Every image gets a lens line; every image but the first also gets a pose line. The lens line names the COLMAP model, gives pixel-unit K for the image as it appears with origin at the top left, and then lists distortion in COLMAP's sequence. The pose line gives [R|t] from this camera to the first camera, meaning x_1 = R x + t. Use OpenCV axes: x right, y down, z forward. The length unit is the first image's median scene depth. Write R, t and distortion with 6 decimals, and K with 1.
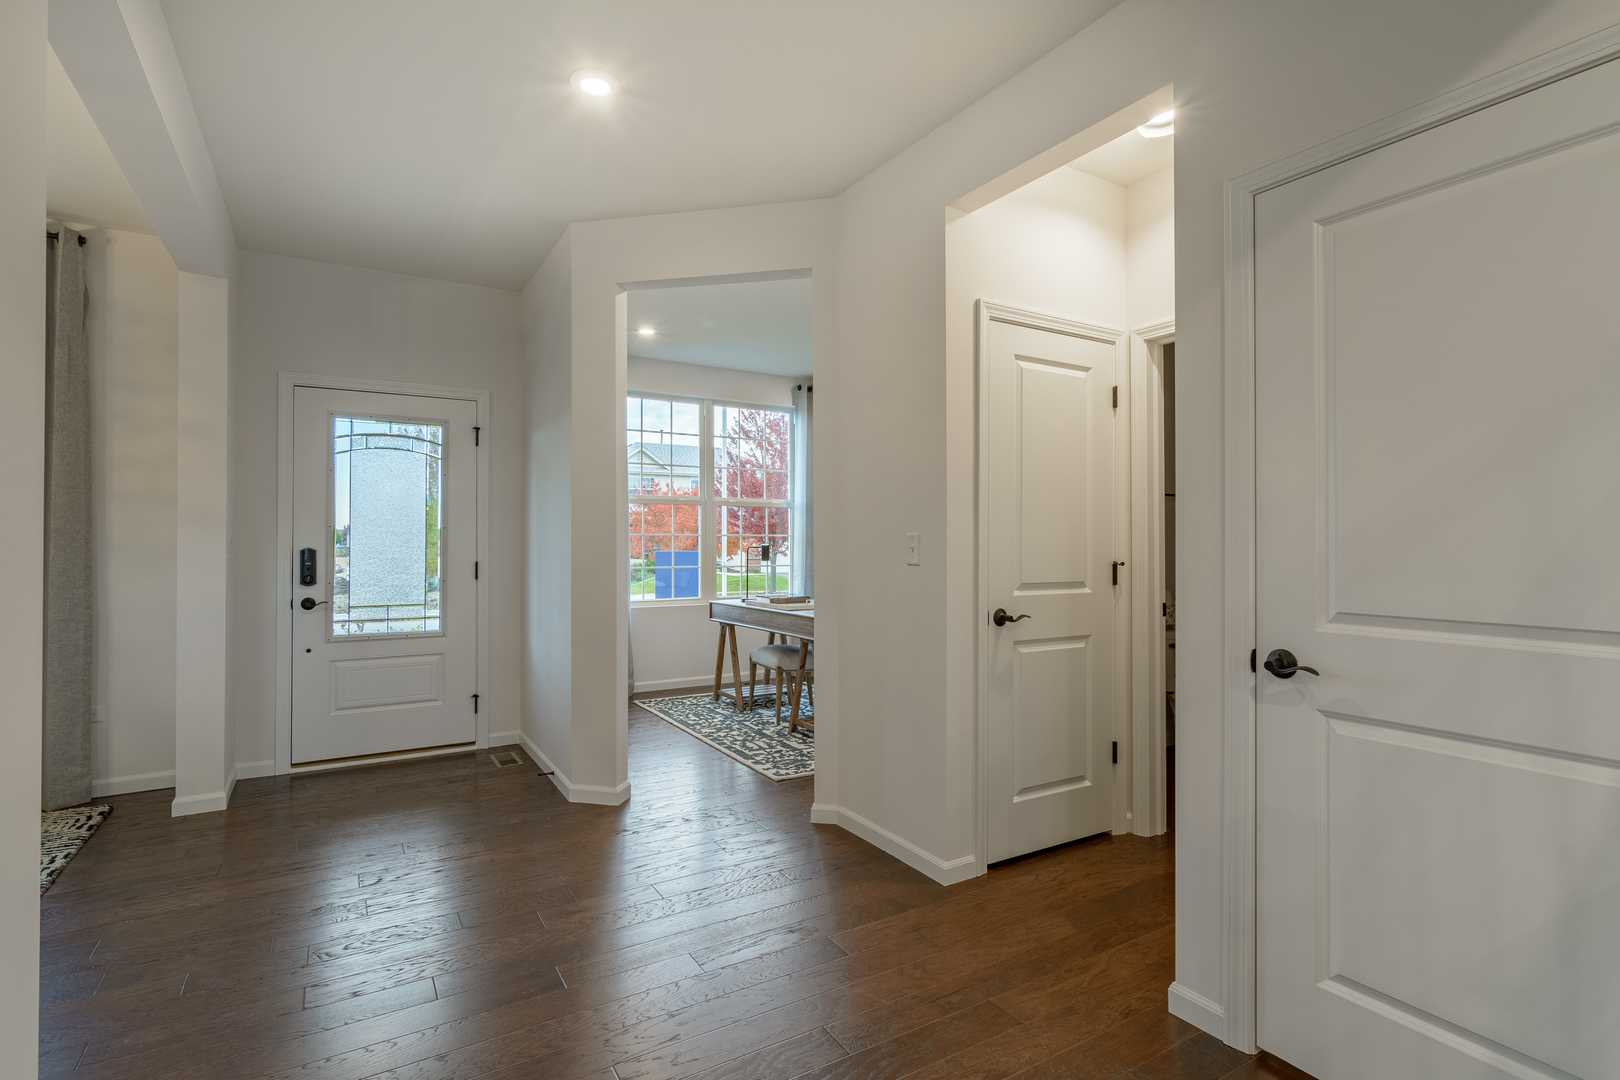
lens RADIAL K [[779.7, 0, 813.0], [0, 779.7, 543.5], [0, 0, 1]] dist [-0.002262, 0.000716]
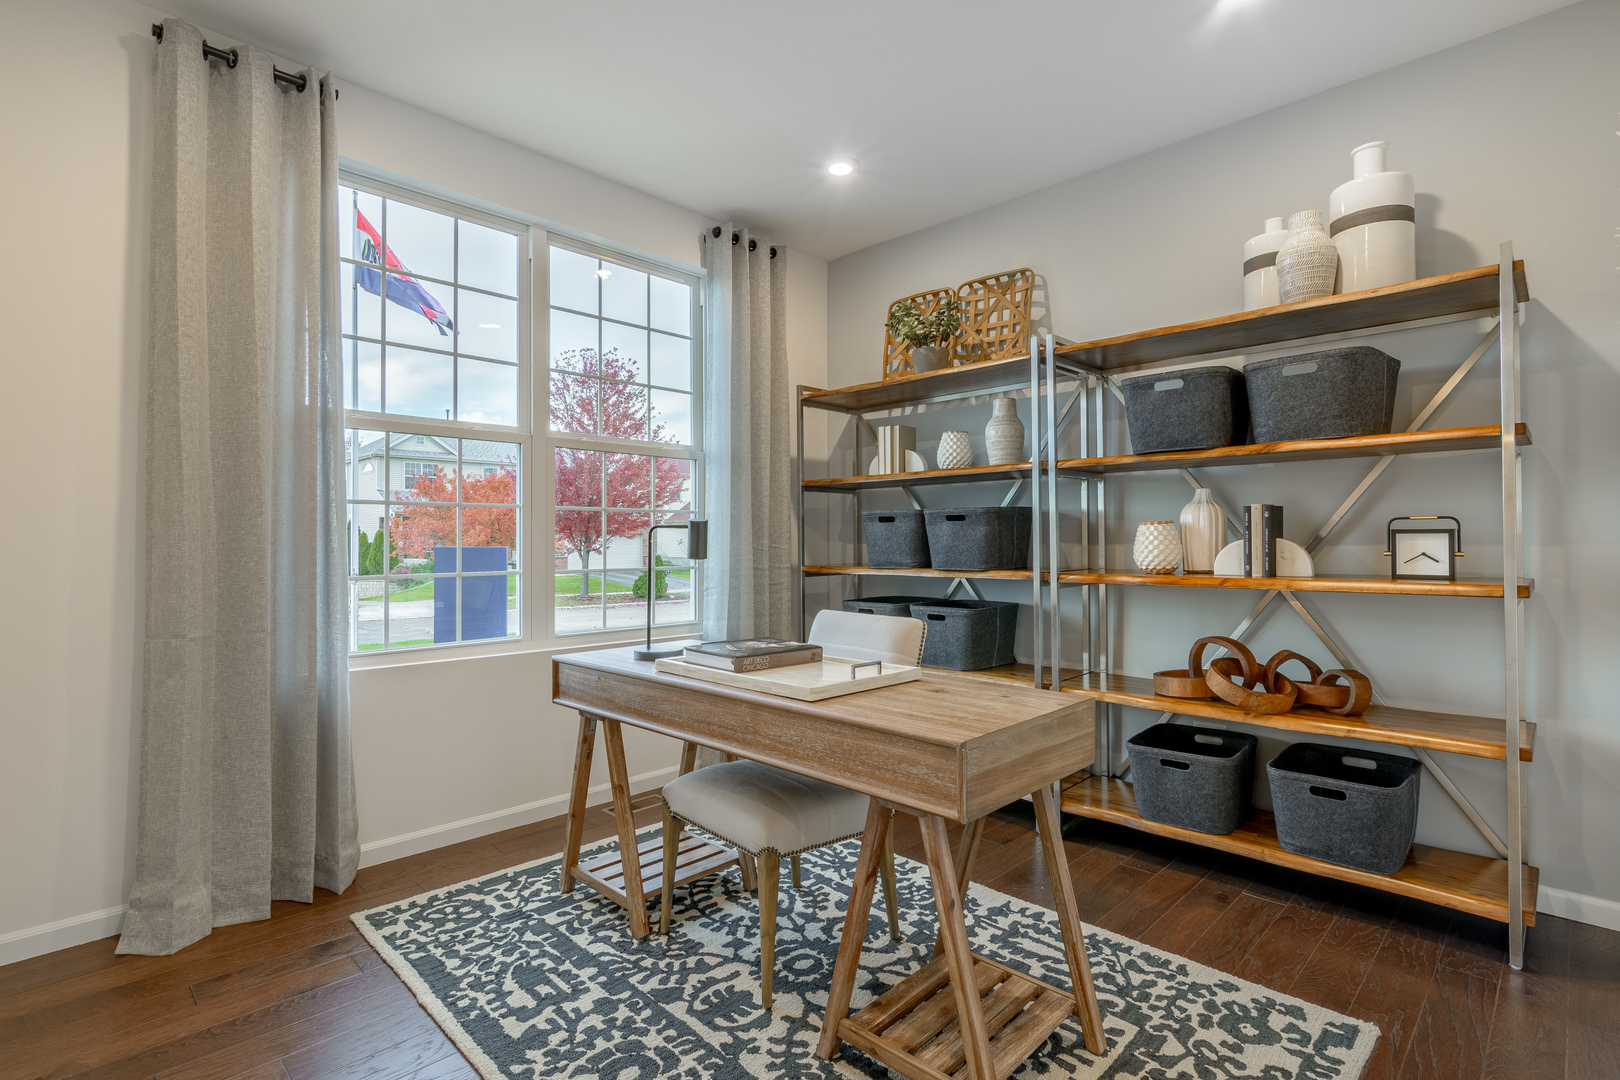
lens RADIAL K [[779.7, 0, 802.8], [0, 779.7, 531.7], [0, 0, 1]] dist [-0.002262, 0.000716]
pose [[0.972470, -0.001530, 0.233024, -0.089956], [0.004530, 0.999914, -0.012337, 0.010602], [-0.232985, 0.013053, 0.972393, 0.505587]]
